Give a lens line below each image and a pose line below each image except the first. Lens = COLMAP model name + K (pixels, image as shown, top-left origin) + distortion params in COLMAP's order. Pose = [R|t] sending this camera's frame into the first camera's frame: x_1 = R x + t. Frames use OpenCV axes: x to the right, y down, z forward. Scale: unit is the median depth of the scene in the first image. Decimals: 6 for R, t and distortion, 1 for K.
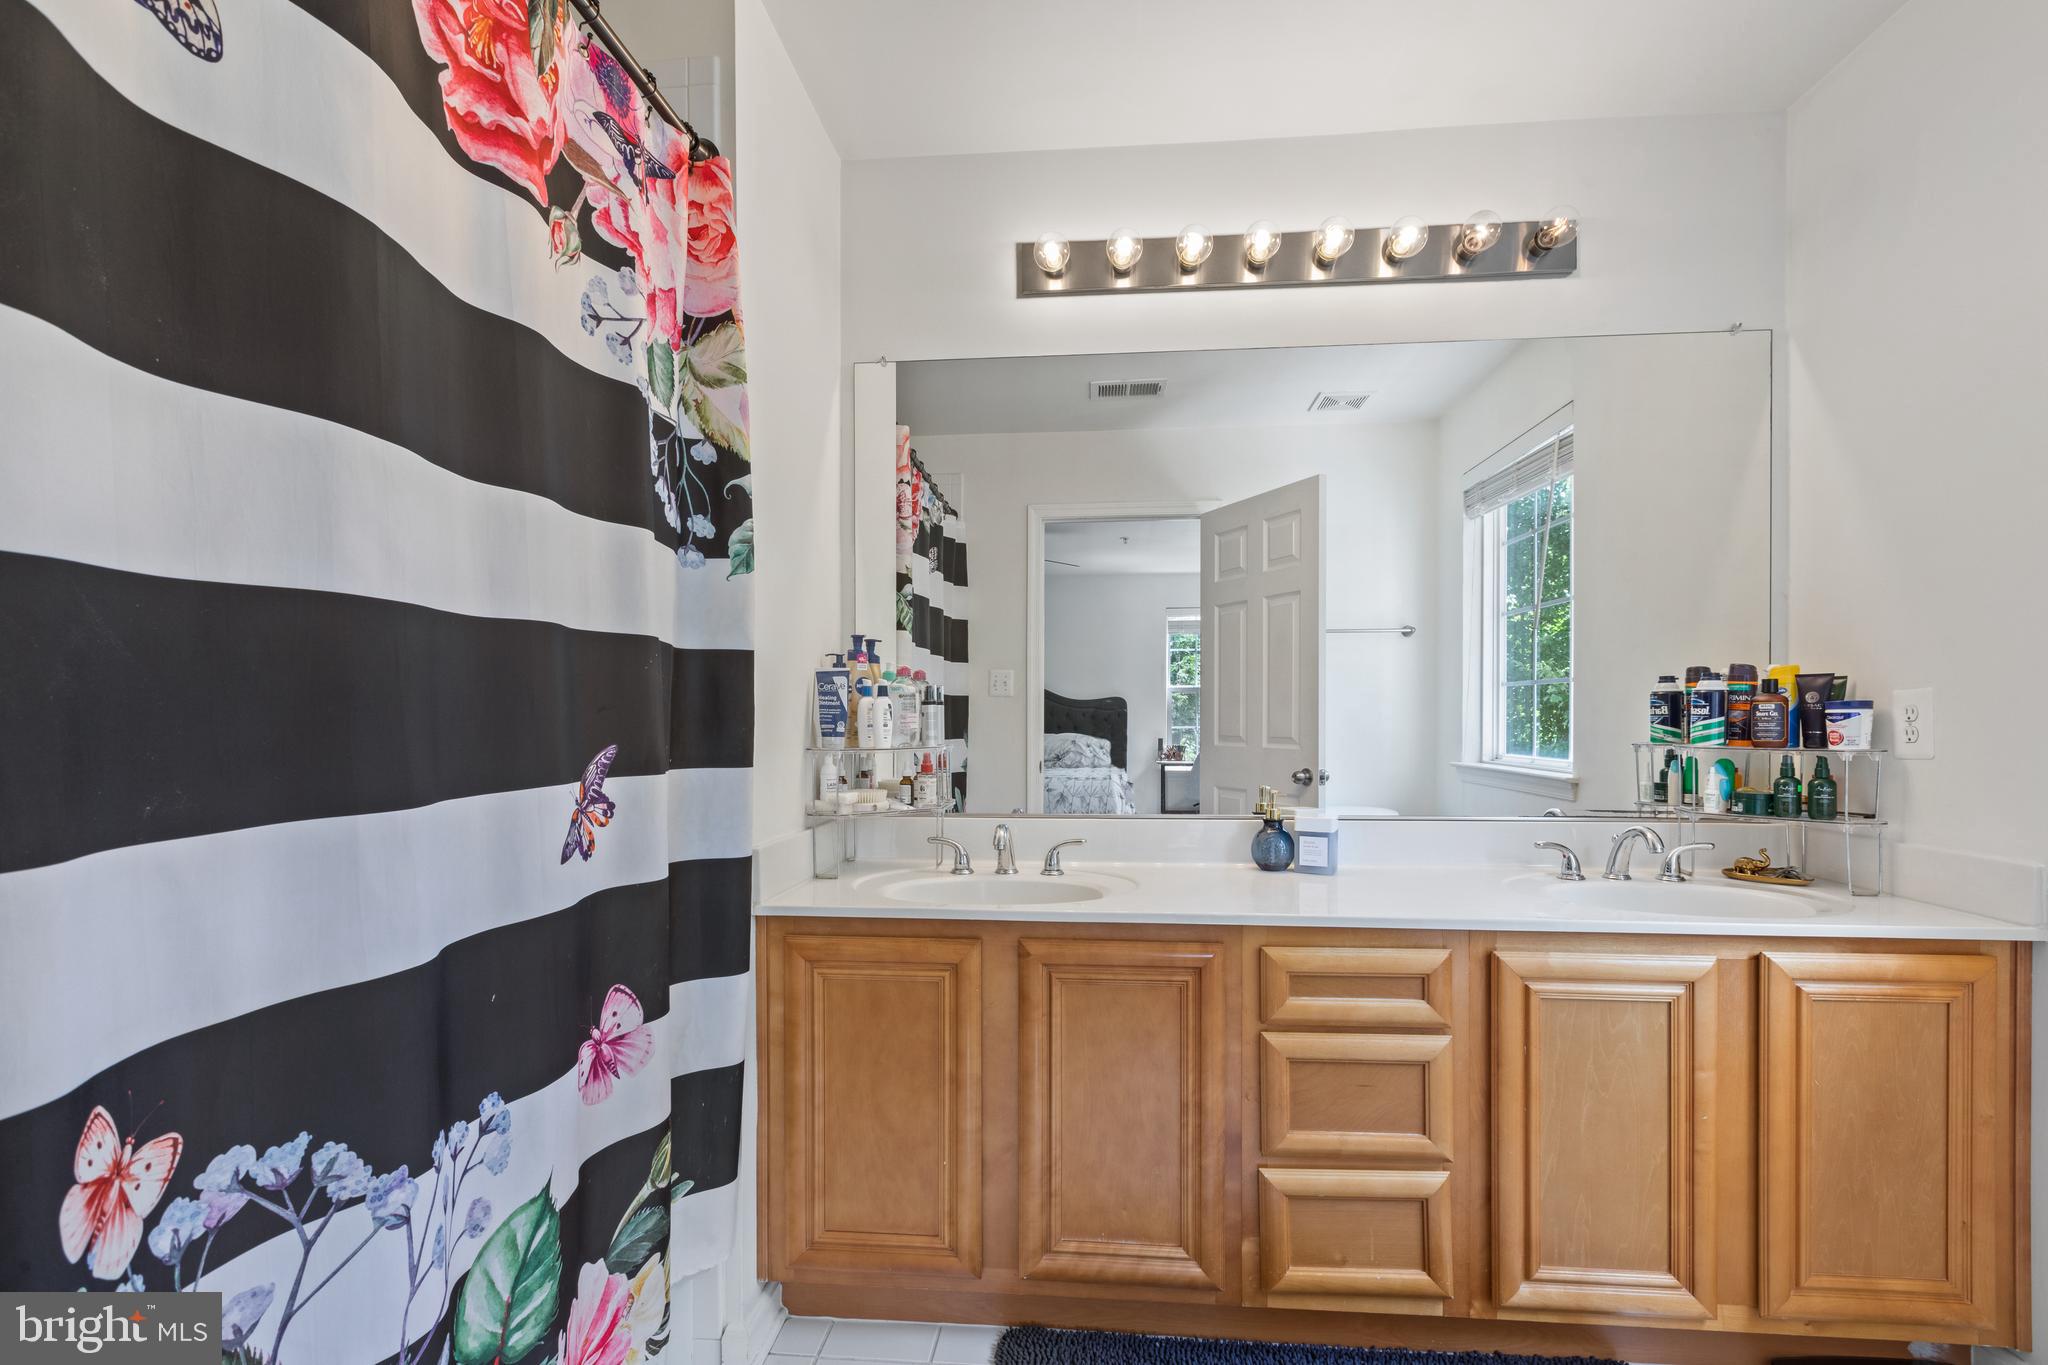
lens RADIAL K [[927.0, 0, 1018.5], [0, 927.0, 703.1], [0, 0, 1]] dist [0.004717, -0.001384]
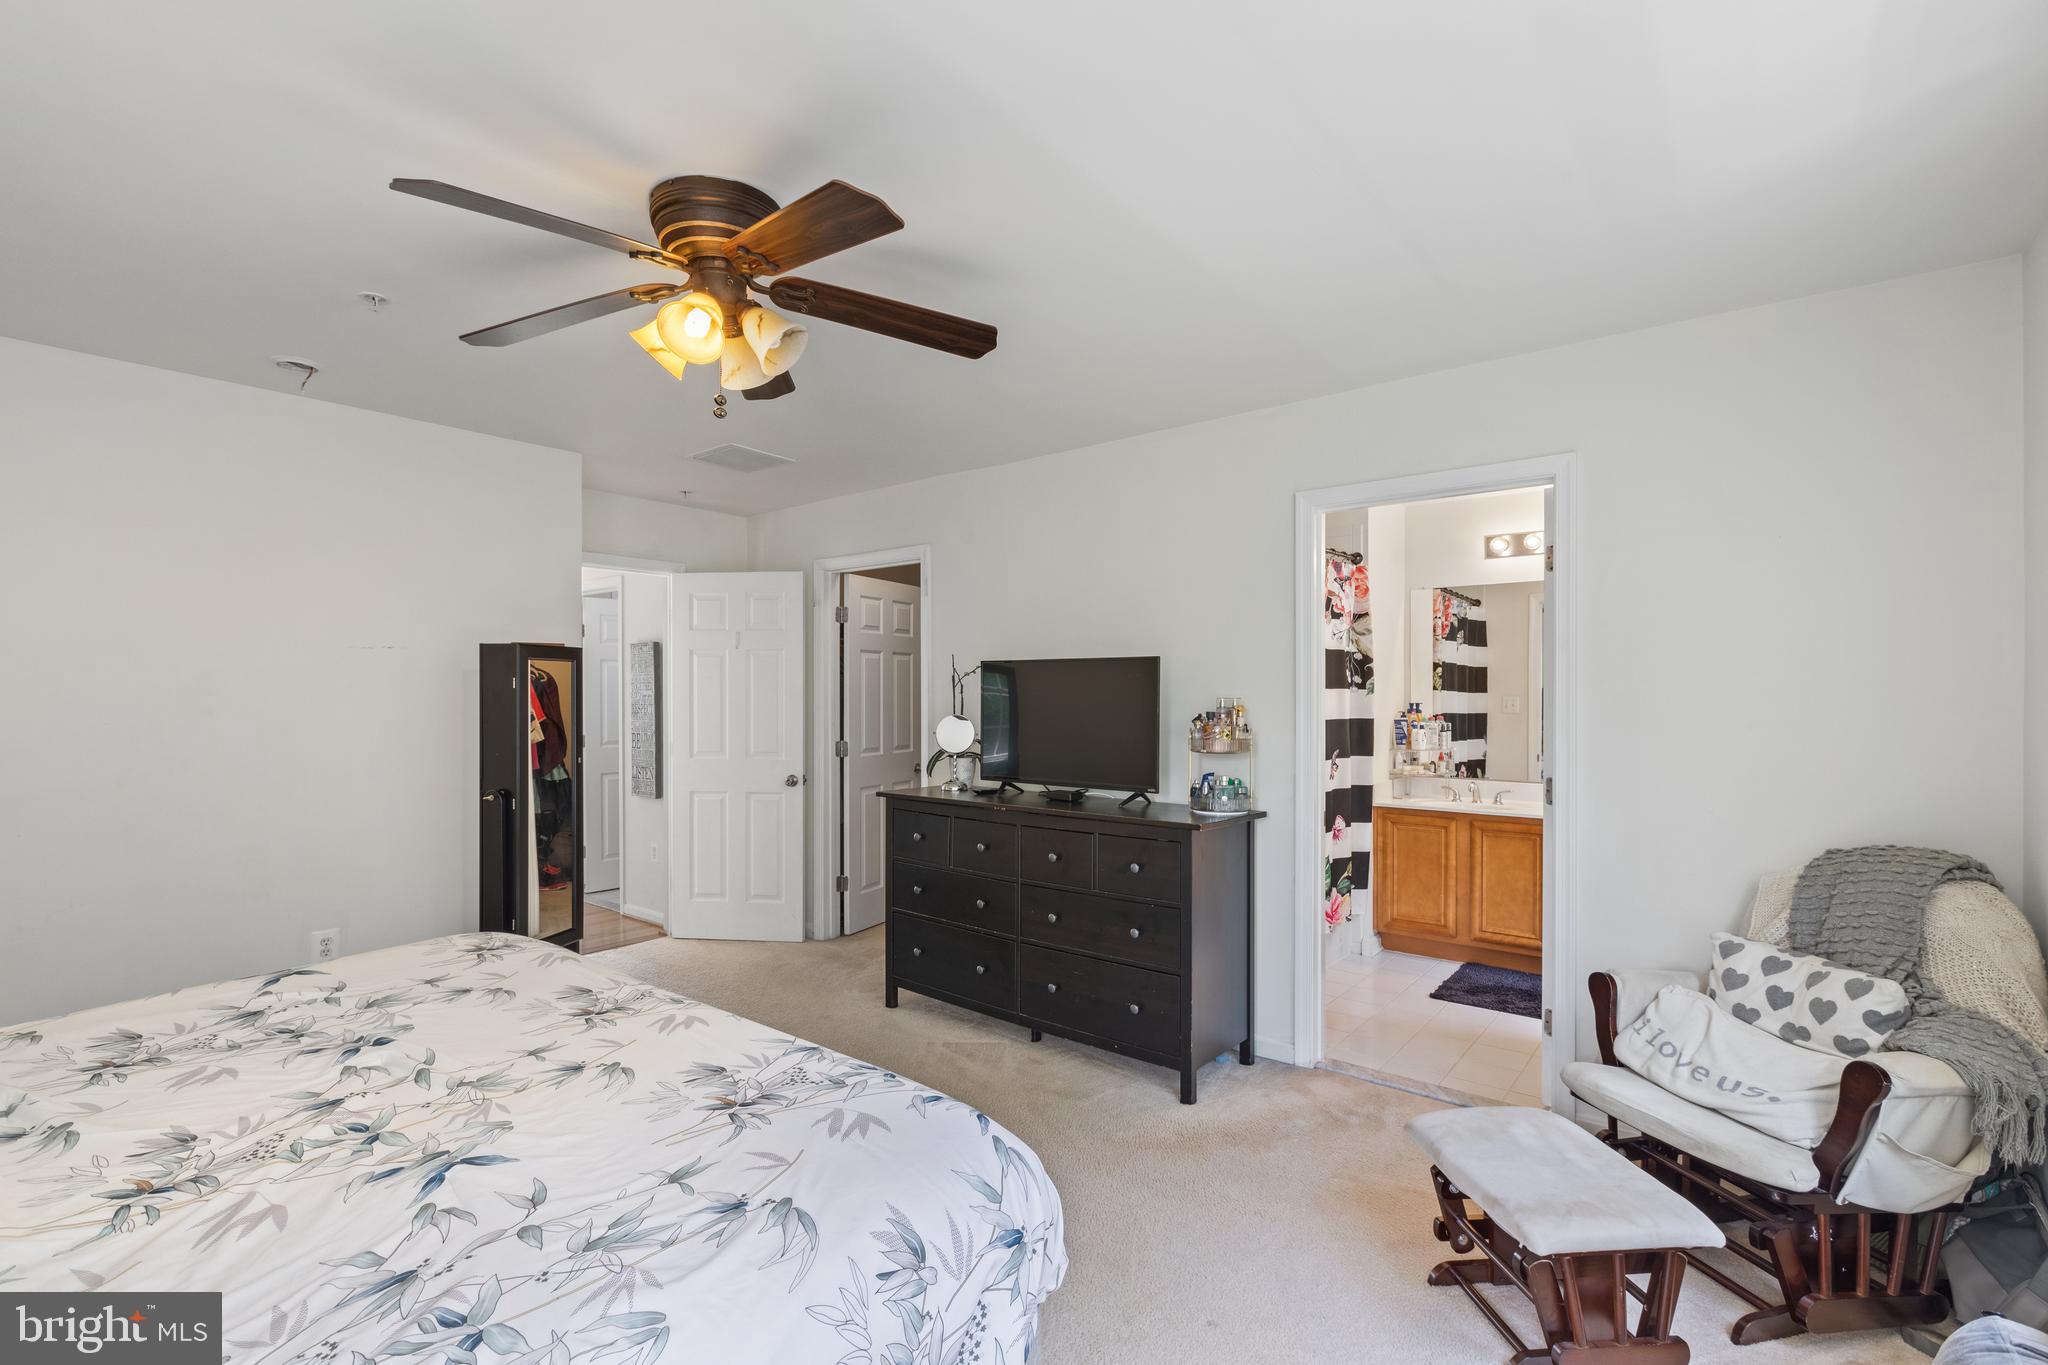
lens RADIAL K [[927.0, 0, 1017.1], [0, 927.0, 699.9], [0, 0, 1]] dist [0.004717, -0.001384]
pose [[0.833506, 0.007278, -0.552462, 0.406803], [0.006108, 0.999731, 0.022385, -0.184972], [0.552477, -0.022032, 0.833237, -2.109899]]
